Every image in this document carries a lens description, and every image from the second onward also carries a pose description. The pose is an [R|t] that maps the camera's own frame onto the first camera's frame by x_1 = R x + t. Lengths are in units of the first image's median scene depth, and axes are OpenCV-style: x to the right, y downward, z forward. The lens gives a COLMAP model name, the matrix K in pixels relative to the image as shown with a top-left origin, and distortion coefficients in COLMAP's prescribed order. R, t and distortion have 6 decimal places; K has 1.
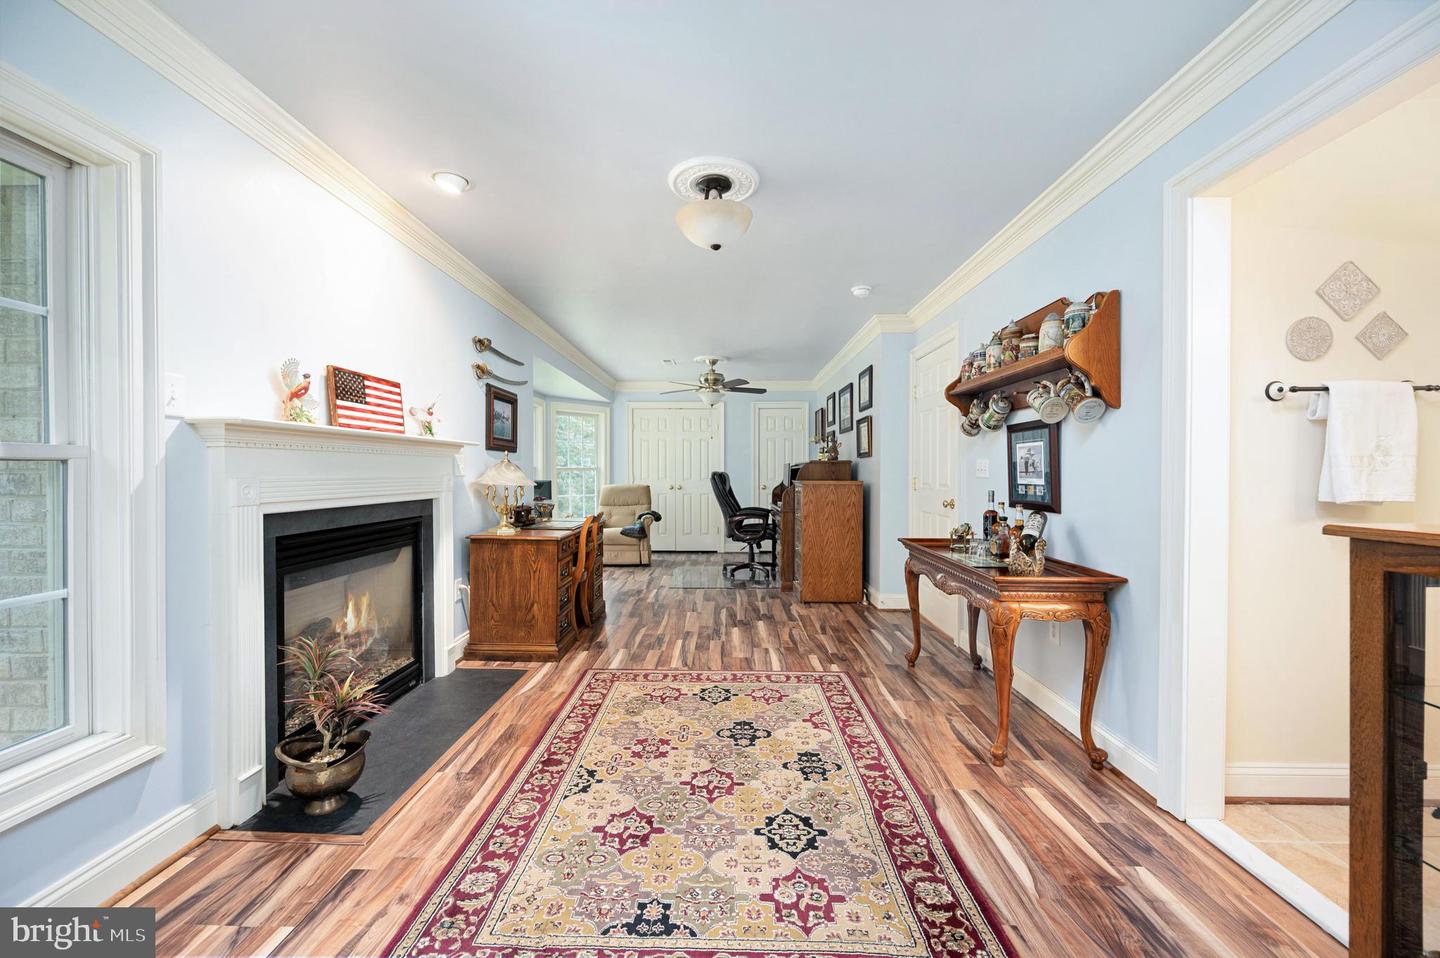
lens RADIAL K [[572.9, 0, 719.8], [0, 572.9, 475.2], [0, 0, 1]] dist [-0.001033, 0.000543]
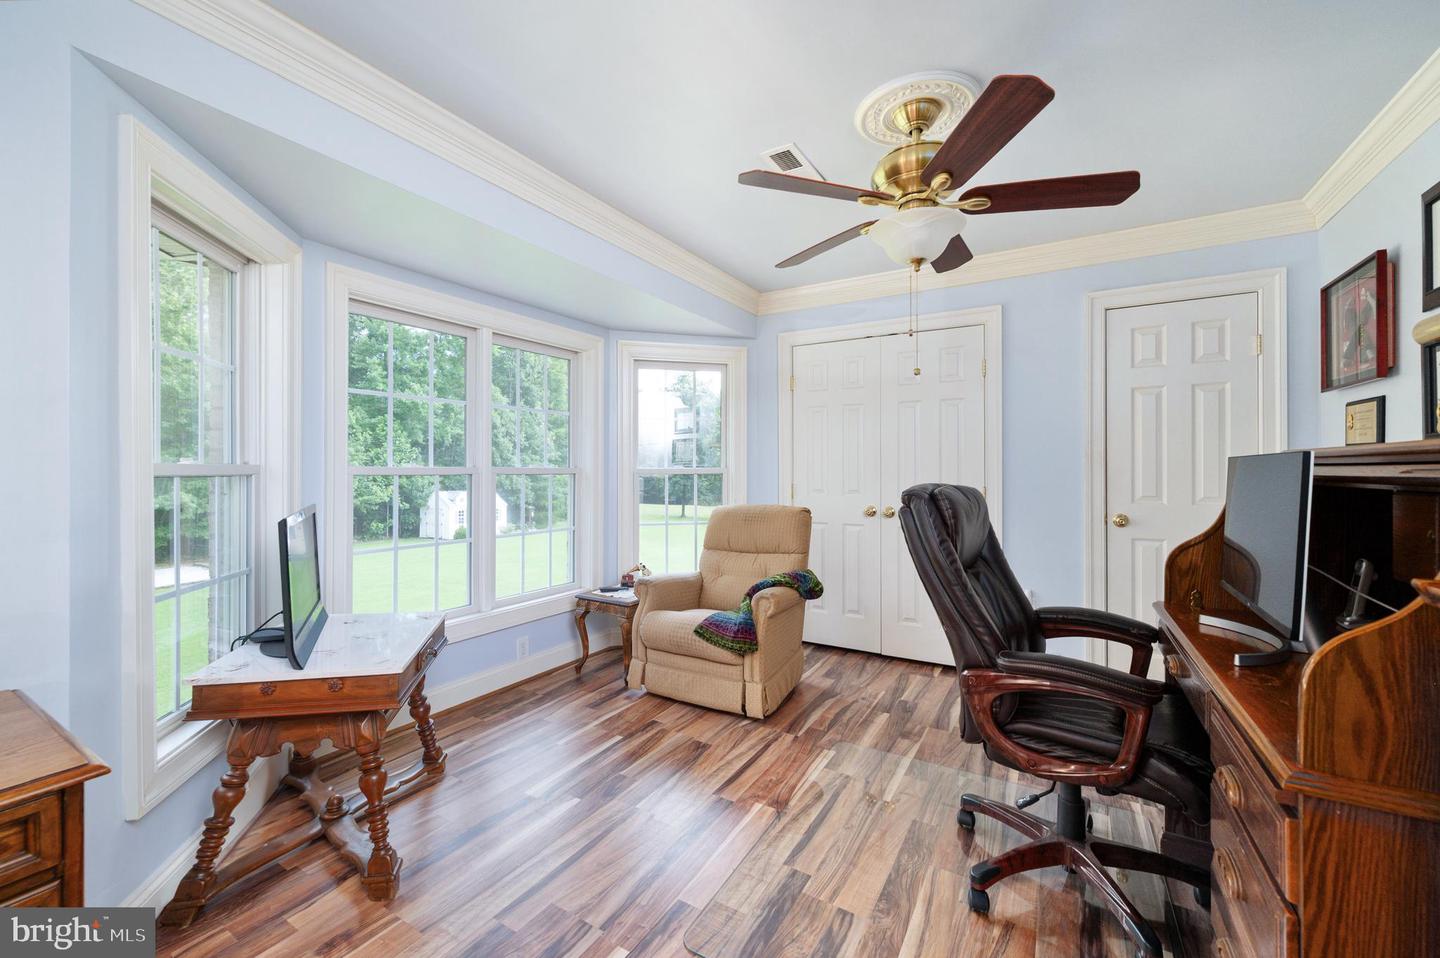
lens RADIAL K [[572.9, 0, 717.0], [0, 572.9, 472.1], [0, 0, 1]] dist [-0.001033, 0.000543]
pose [[0.866823, 0.001620, -0.498613, 0.063347], [-0.004431, 0.999980, -0.004453, -0.015021], [0.498596, 0.006069, 0.866813, 0.988302]]
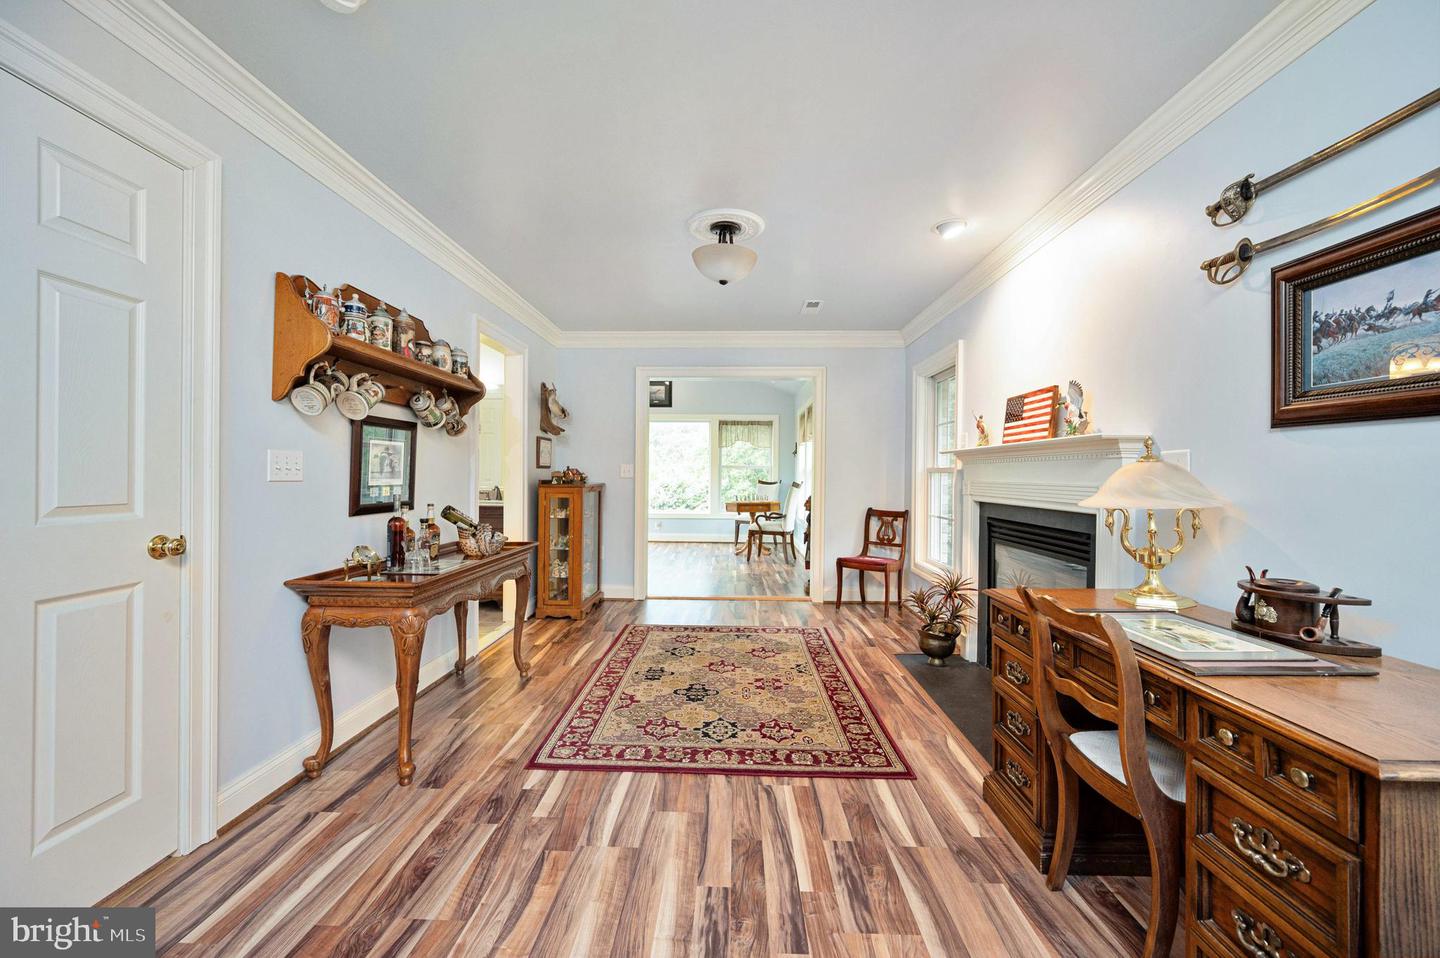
lens RADIAL K [[572.9, 0, 721.1], [0, 572.9, 472.9], [0, 0, 1]] dist [-0.001033, 0.000543]
pose [[-0.999935, -0.009436, 0.006391, -0.012848], [-0.009400, 0.999940, 0.005583, -0.015685], [-0.006443, 0.005523, -0.999964, 2.050225]]
